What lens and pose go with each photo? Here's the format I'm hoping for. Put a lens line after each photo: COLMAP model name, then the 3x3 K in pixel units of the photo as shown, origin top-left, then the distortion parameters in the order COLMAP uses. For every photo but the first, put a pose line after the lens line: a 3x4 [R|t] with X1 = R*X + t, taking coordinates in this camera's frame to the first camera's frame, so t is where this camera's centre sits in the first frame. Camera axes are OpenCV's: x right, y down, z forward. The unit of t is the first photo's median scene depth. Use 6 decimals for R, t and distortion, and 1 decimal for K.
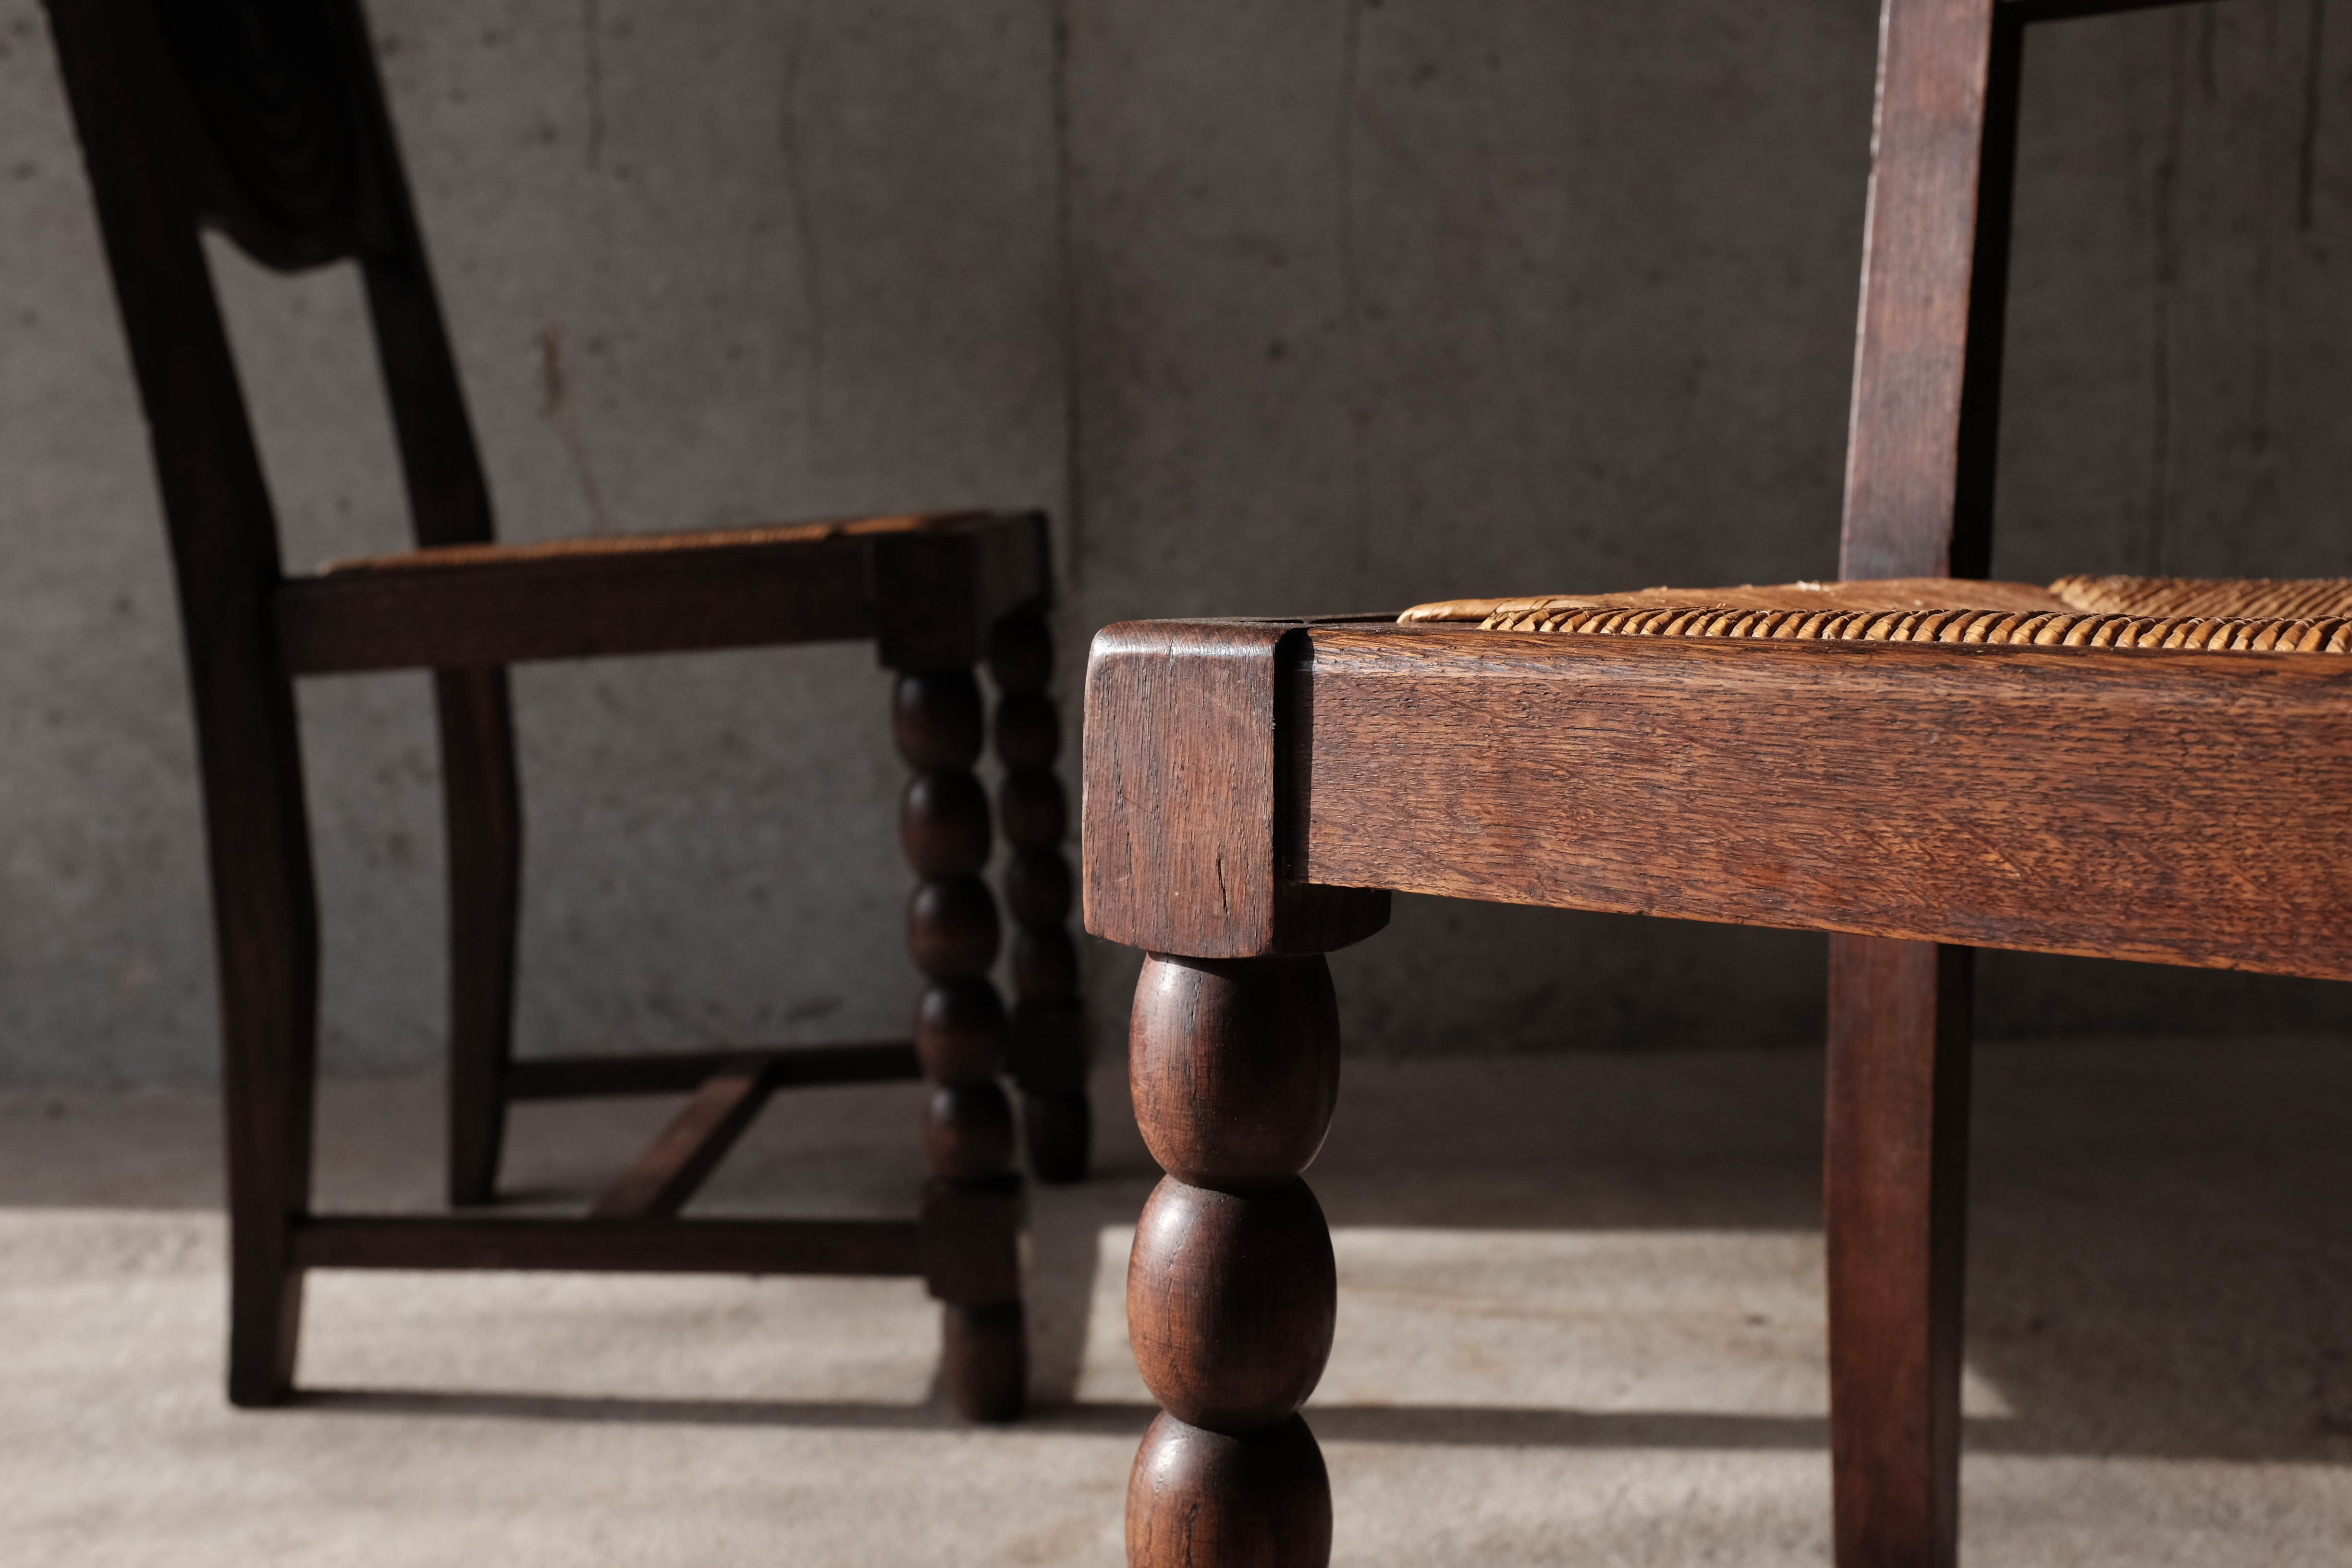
lens RADIAL K [[2472.6, 0, 1185.0], [0, 2472.6, 784.0], [0, 0, 1]] dist [-0.124389, 0.230804]
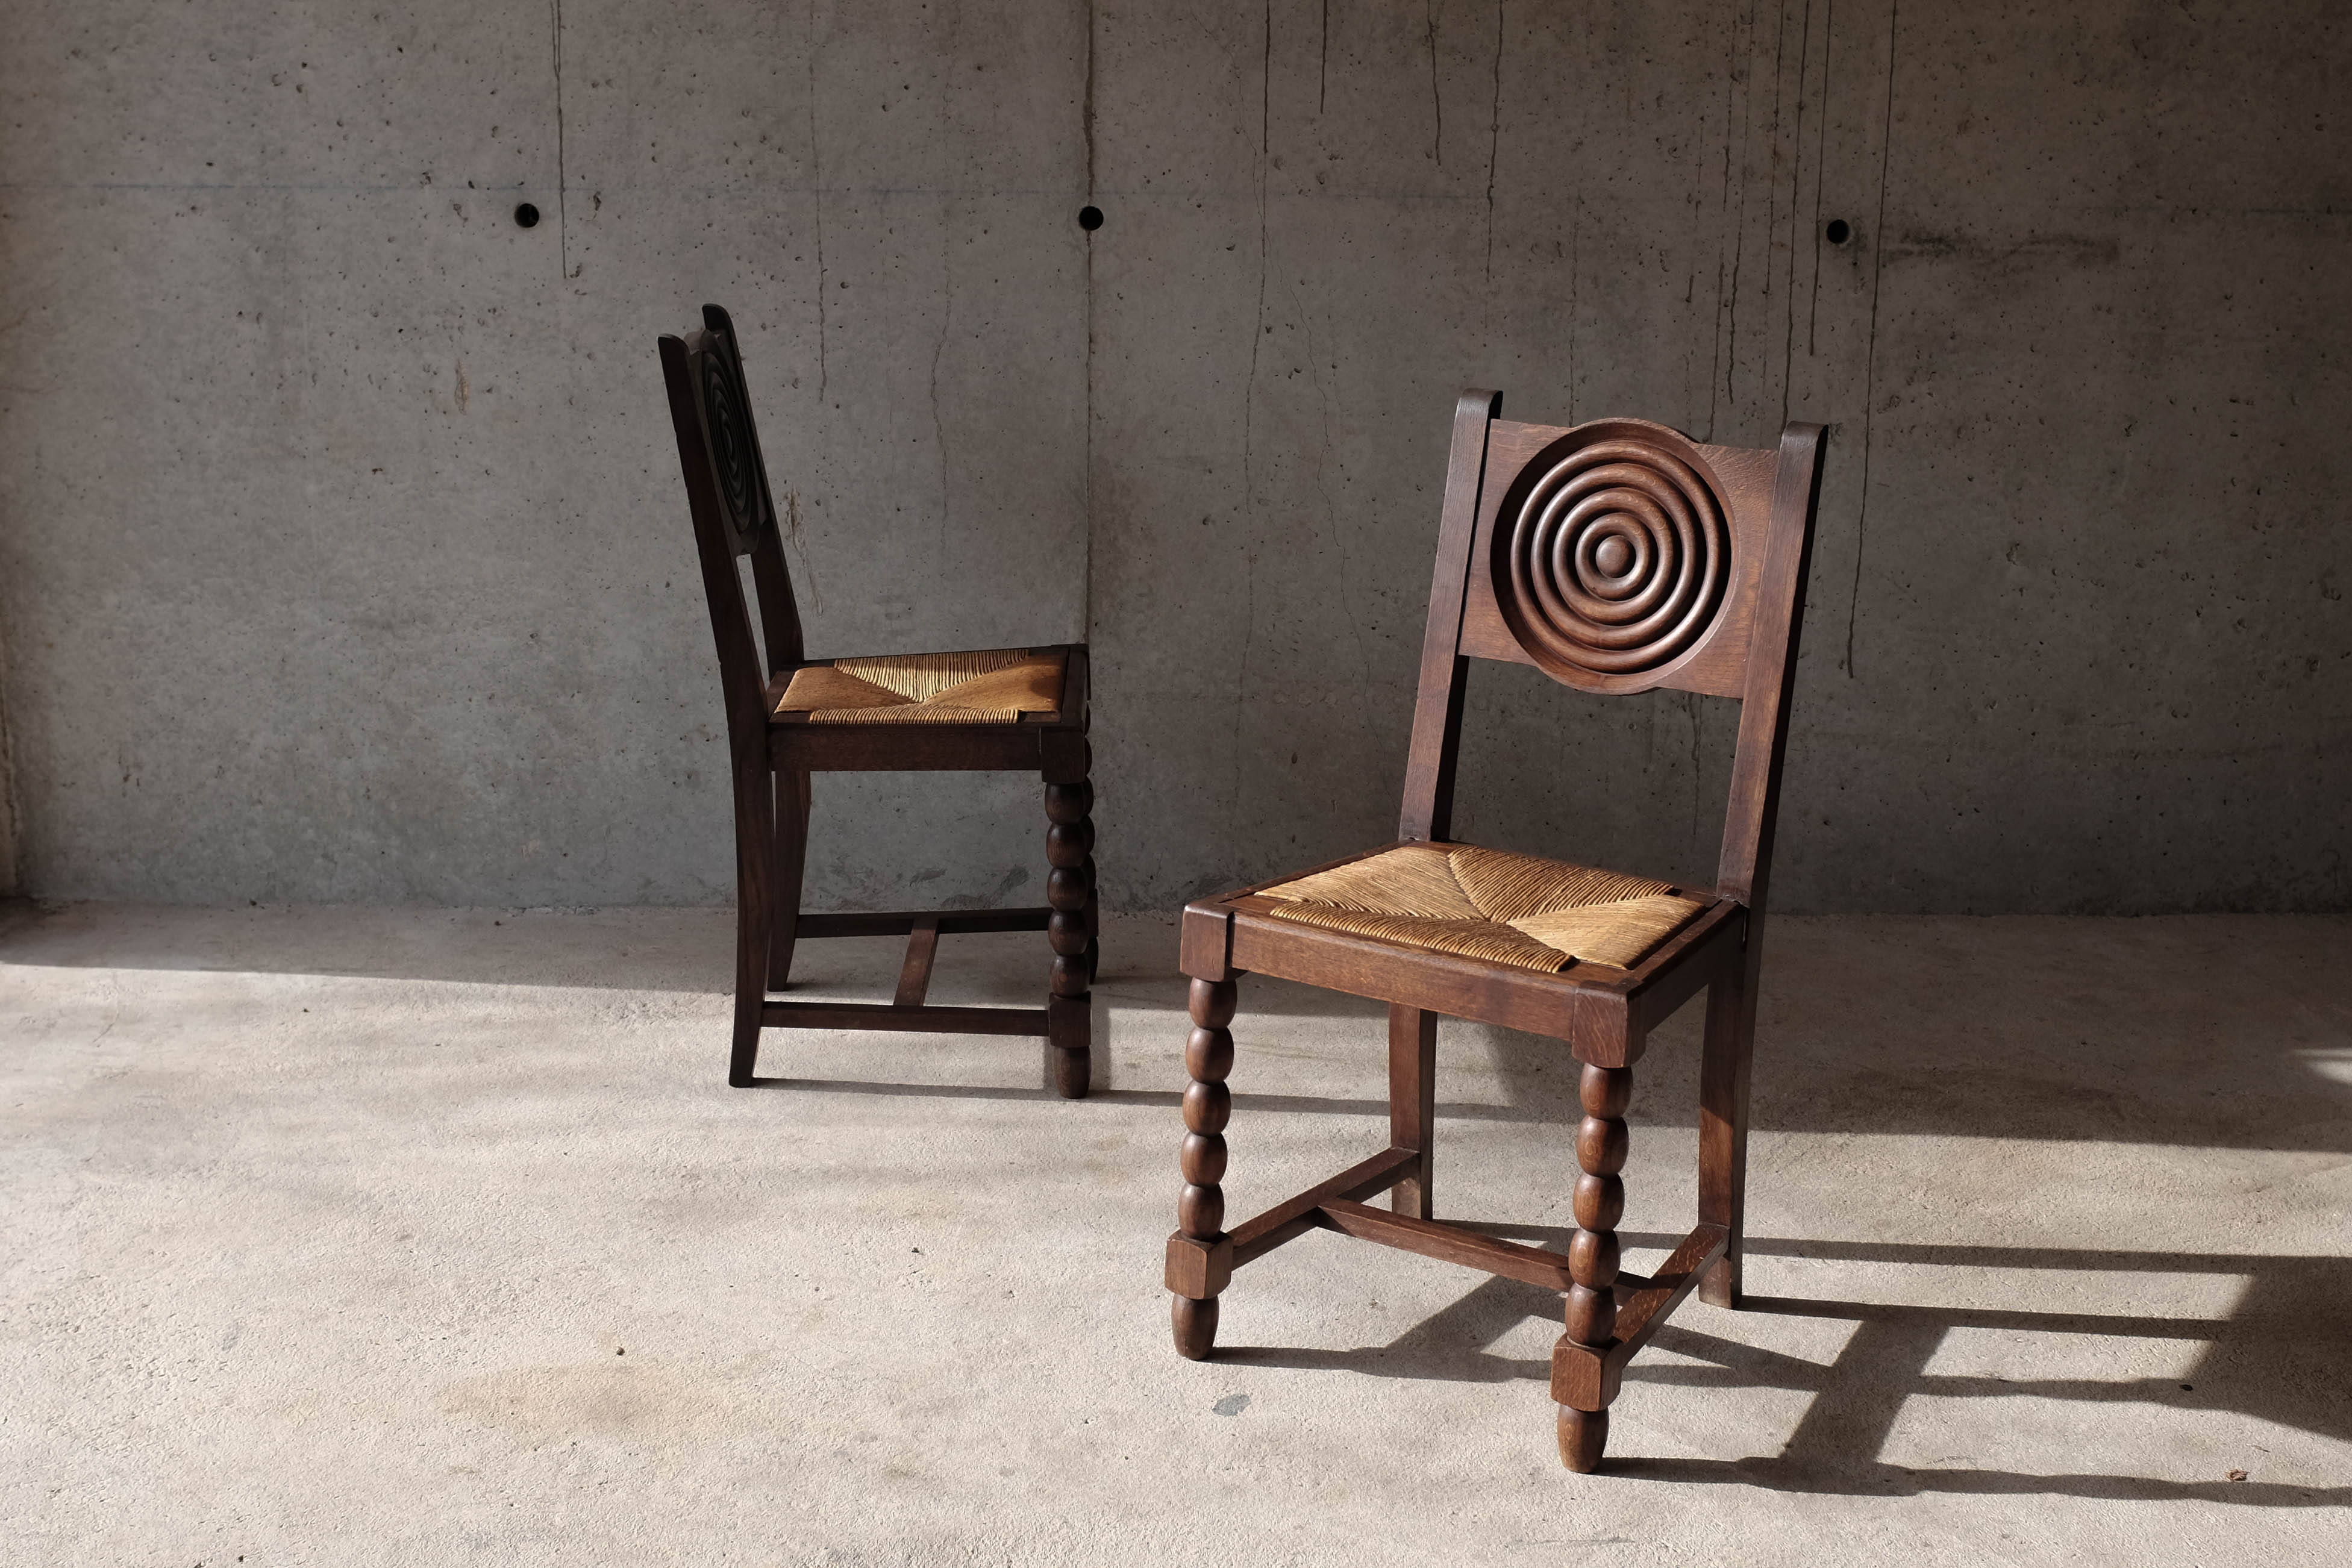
lens RADIAL K [[2969.5, 0, 1169.6], [0, 2969.5, 753.3], [0, 0, 1]] dist [-0.113197, 0.116179]
pose [[0.998267, 0.029112, 0.051149, -0.133829], [-0.034840, 0.992763, 0.114924, -0.364103], [-0.047433, -0.116507, 0.992057, -1.636177]]
